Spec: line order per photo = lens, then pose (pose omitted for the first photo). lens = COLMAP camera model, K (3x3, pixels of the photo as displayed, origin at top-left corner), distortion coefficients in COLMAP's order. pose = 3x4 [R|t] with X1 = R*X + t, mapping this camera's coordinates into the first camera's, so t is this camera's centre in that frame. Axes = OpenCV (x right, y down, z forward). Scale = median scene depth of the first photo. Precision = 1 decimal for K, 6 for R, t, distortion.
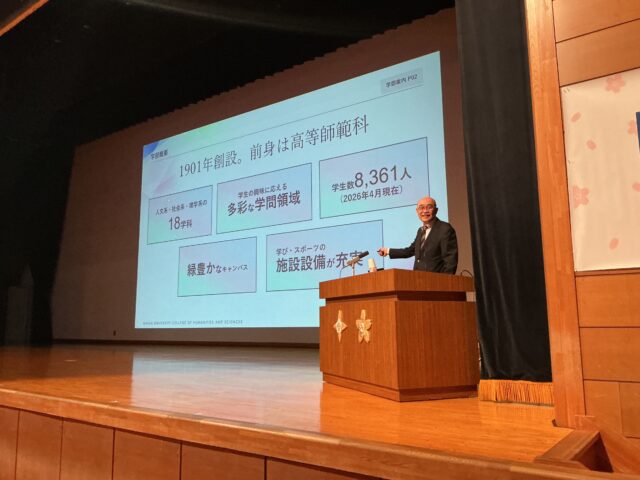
lens RADIAL K [[537.5, 0, 320.0], [0, 537.5, 240.0], [0, 0, 1]] dist [0.104451, -0.225906]
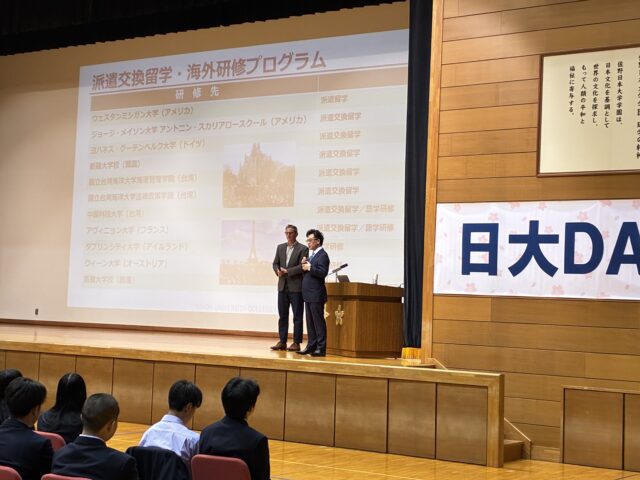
lens RADIAL K [[1196.3, 0, 320.0], [0, 1196.3, 240.0], [0, 0, 1]] dist [0.252082, -0.040512]
pose [[0.998656, 0.048063, 0.019415, -0.065684], [-0.049666, 0.994438, 0.092878, -0.452996], [-0.014843, -0.093718, 0.995488, -2.932752]]
